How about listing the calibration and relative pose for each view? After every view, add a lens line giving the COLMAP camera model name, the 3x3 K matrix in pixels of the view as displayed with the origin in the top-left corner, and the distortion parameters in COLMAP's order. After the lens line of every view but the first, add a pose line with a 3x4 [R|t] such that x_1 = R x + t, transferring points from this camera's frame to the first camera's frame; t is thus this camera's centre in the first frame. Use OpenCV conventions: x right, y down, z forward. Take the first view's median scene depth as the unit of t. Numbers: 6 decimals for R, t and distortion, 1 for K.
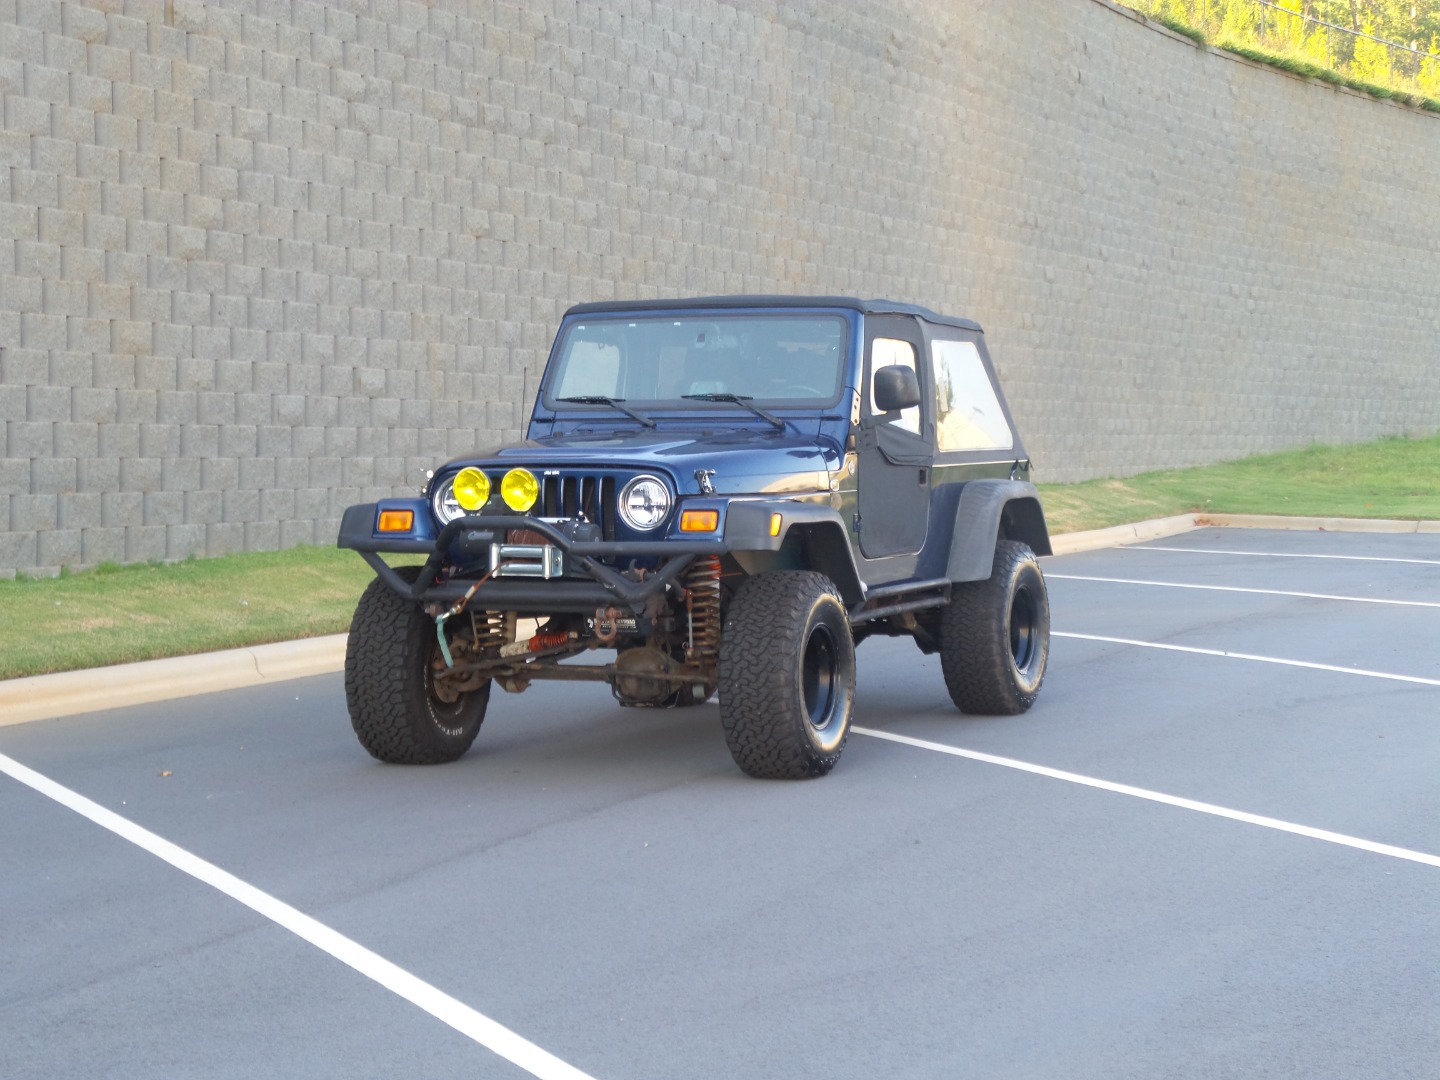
lens RADIAL K [[3149.1, 0, 727.8], [0, 3149.1, 547.6], [0, 0, 1]] dist [0.187101, 0.000000]
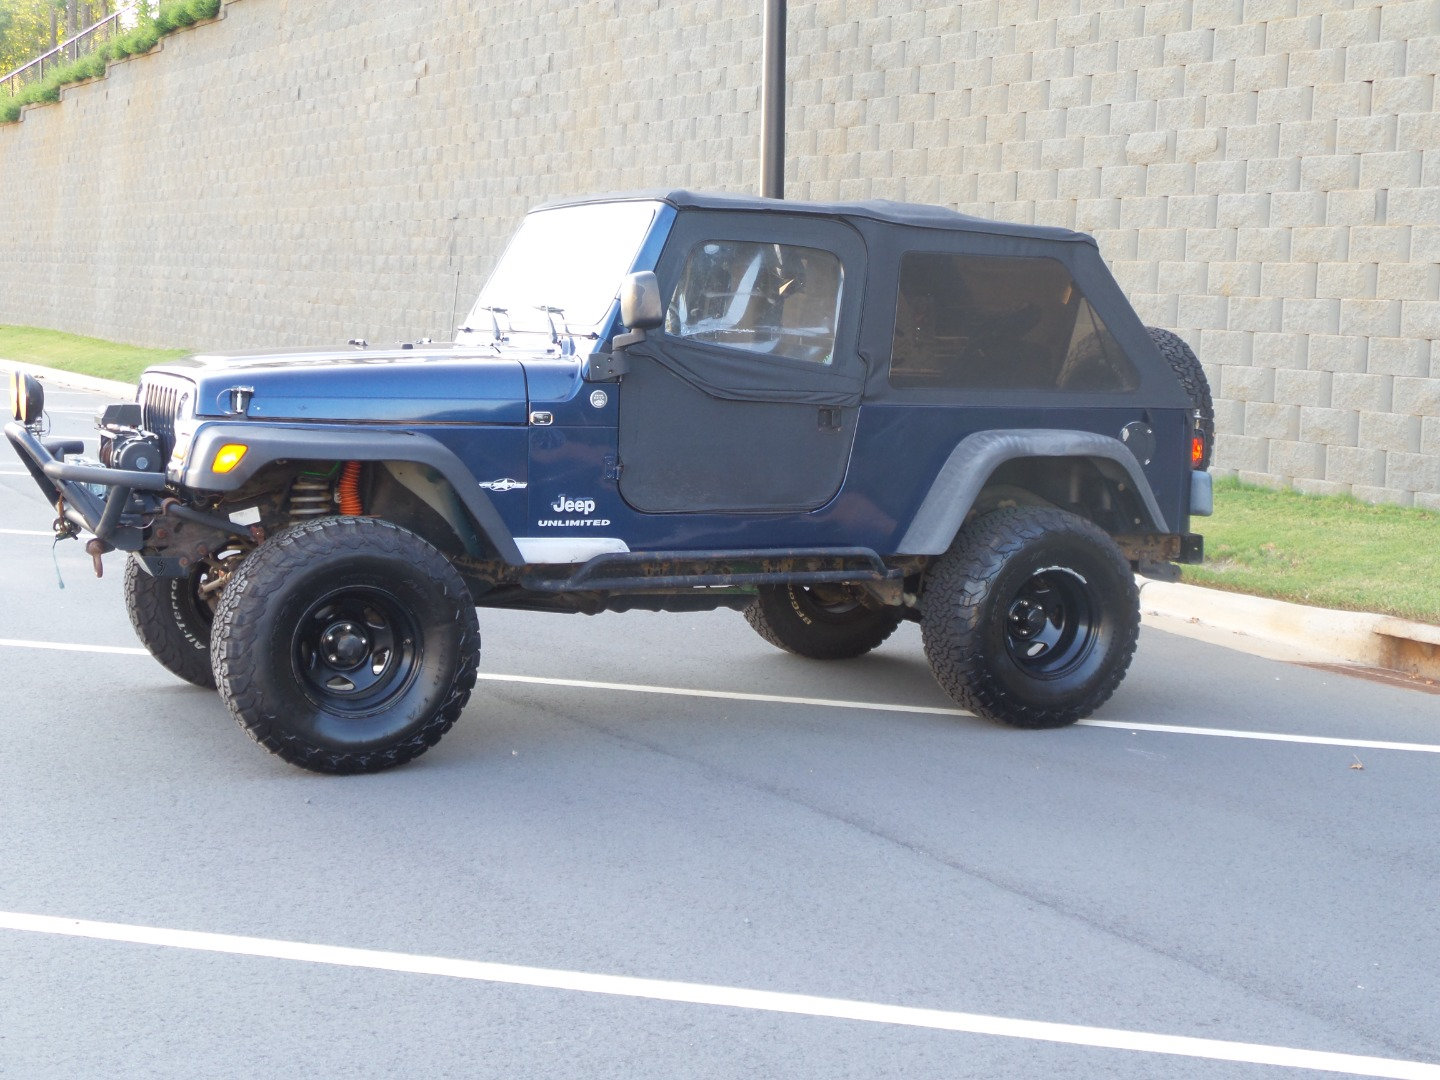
lens RADIAL K [[2170.6, 0, 732.5], [0, 2170.6, 548.7], [0, 0, 1]] dist [0.004615, 0.000000]
pose [[0.751474, 0.099627, -0.652197, 0.409338], [-0.066146, 0.994929, 0.075766, -0.029961], [0.656438, -0.013796, 0.754254, 0.572343]]
